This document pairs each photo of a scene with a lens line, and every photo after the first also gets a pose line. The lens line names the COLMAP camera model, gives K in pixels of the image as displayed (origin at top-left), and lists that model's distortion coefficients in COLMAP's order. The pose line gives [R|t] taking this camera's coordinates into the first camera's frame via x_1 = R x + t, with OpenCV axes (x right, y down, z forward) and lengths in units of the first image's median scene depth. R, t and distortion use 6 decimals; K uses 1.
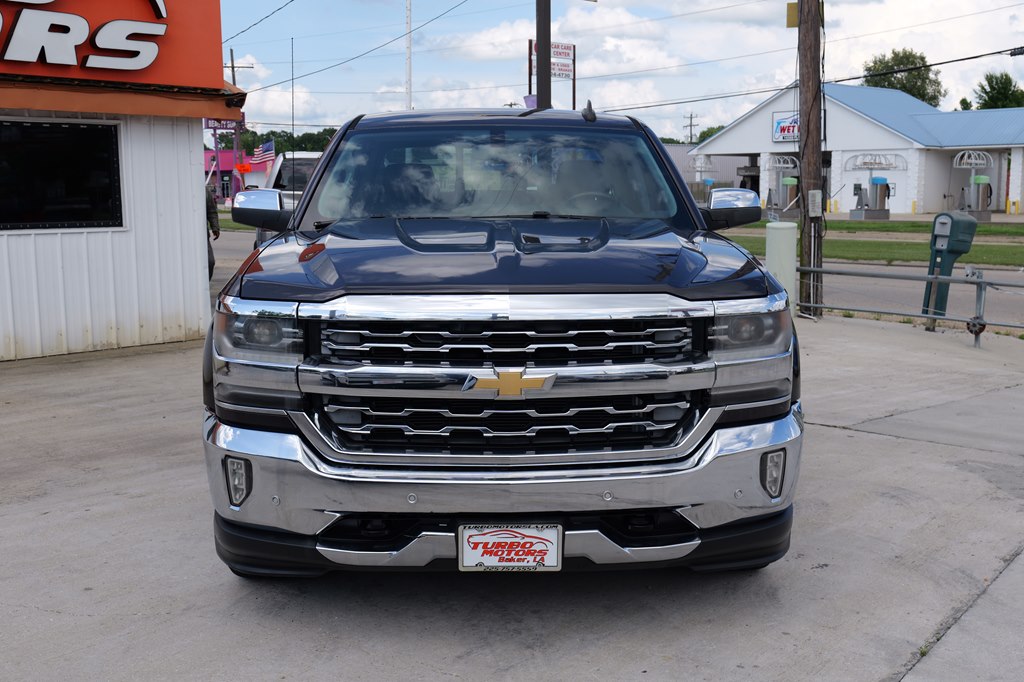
lens RADIAL K [[1113.6, 0, 512.0], [0, 1113.6, 341.0], [0, 0, 1]] dist [0.000023, 0.006427]
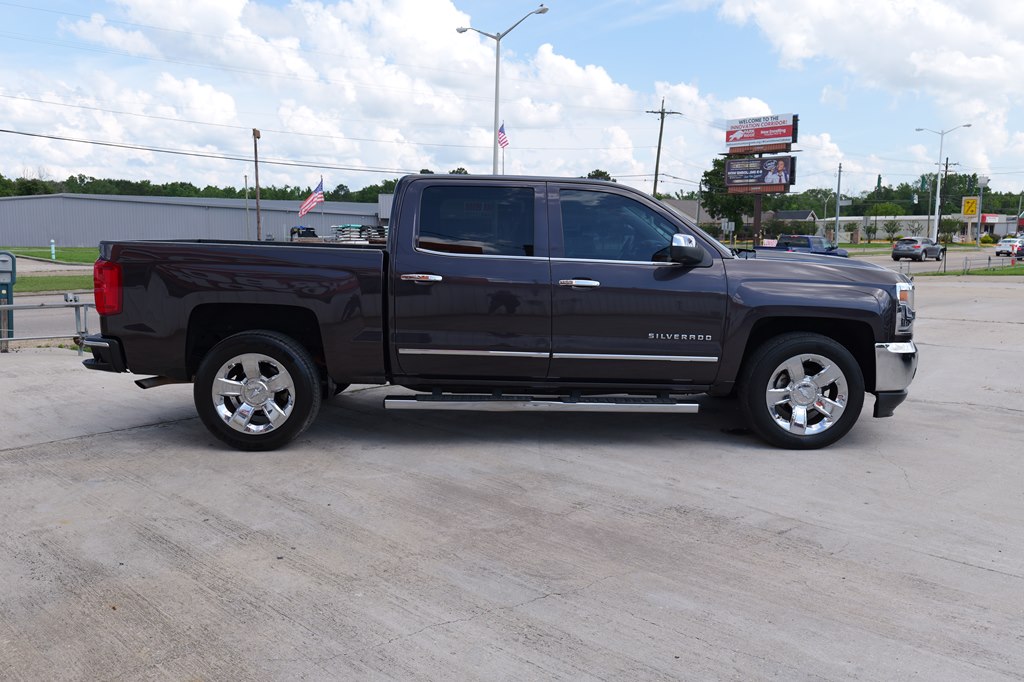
lens RADIAL K [[819.3, 0, 512.0], [0, 819.3, 341.0], [0, 0, 1]] dist [0.004180, -0.010583]
pose [[0.022705, -0.124204, 0.991997, -1.378700], [0.128302, 0.984410, 0.120318, -0.164390], [-0.991475, 0.124543, 0.038287, 1.261463]]
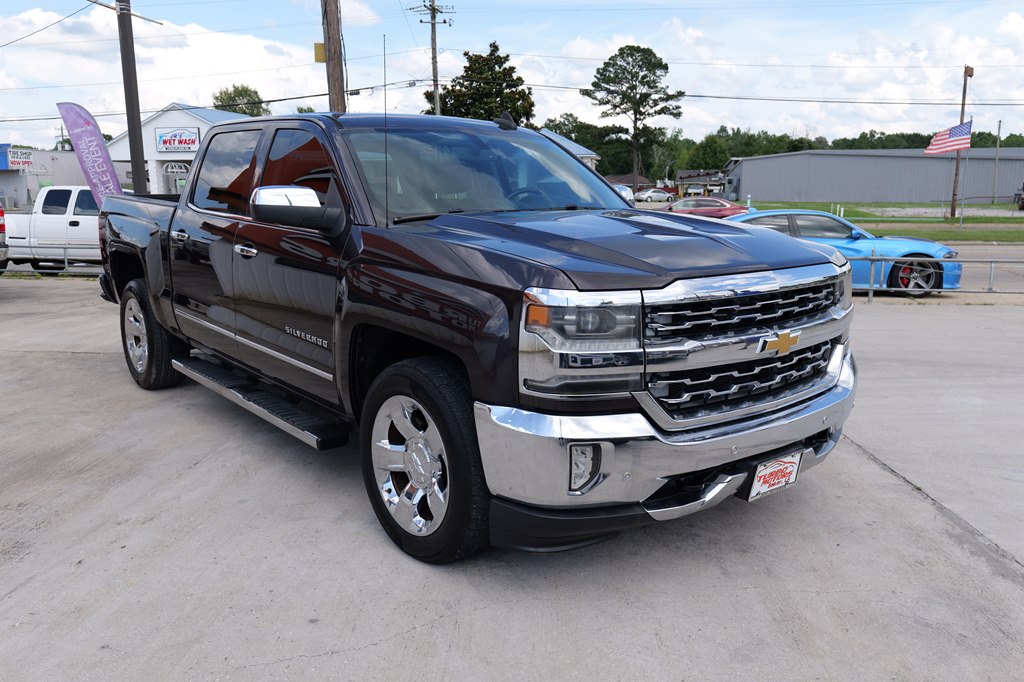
lens RADIAL K [[819.3, 0, 512.0], [0, 819.3, 341.0], [0, 0, 1]] dist [0.004180, -0.010583]
pose [[0.800536, -0.107415, 0.589579, -0.538347], [0.079421, 0.994144, 0.073285, -0.038072], [-0.593998, -0.011842, 0.804379, 0.310265]]
